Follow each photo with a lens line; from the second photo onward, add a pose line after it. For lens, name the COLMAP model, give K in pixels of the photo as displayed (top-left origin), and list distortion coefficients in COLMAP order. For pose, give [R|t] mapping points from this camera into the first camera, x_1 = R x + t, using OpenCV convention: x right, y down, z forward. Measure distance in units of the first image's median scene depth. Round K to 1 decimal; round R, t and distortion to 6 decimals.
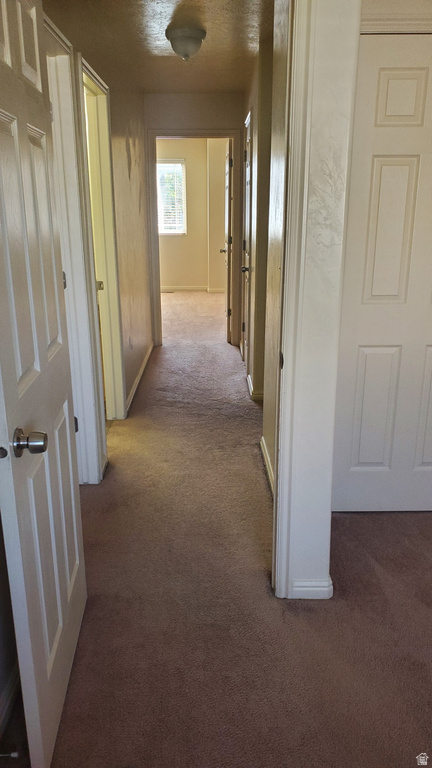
lens RADIAL K [[617.2, 0, 208.6], [0, 617.2, 399.4], [0, 0, 1]] dist [0.152507, -0.365454]
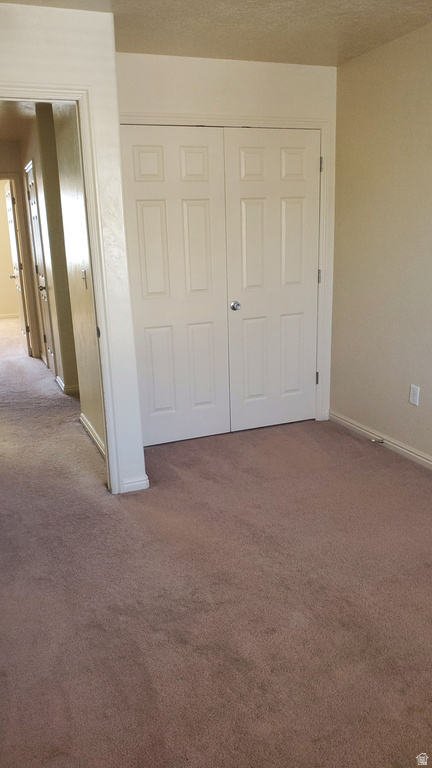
lens RADIAL K [[617.2, 0, 208.6], [0, 617.2, 399.4], [0, 0, 1]] dist [0.152507, -0.365454]
pose [[0.936537, -0.120501, 0.329207, -0.084642], [0.134804, 0.990652, -0.020882, 0.094345], [-0.323613, 0.063936, 0.944027, -0.297892]]
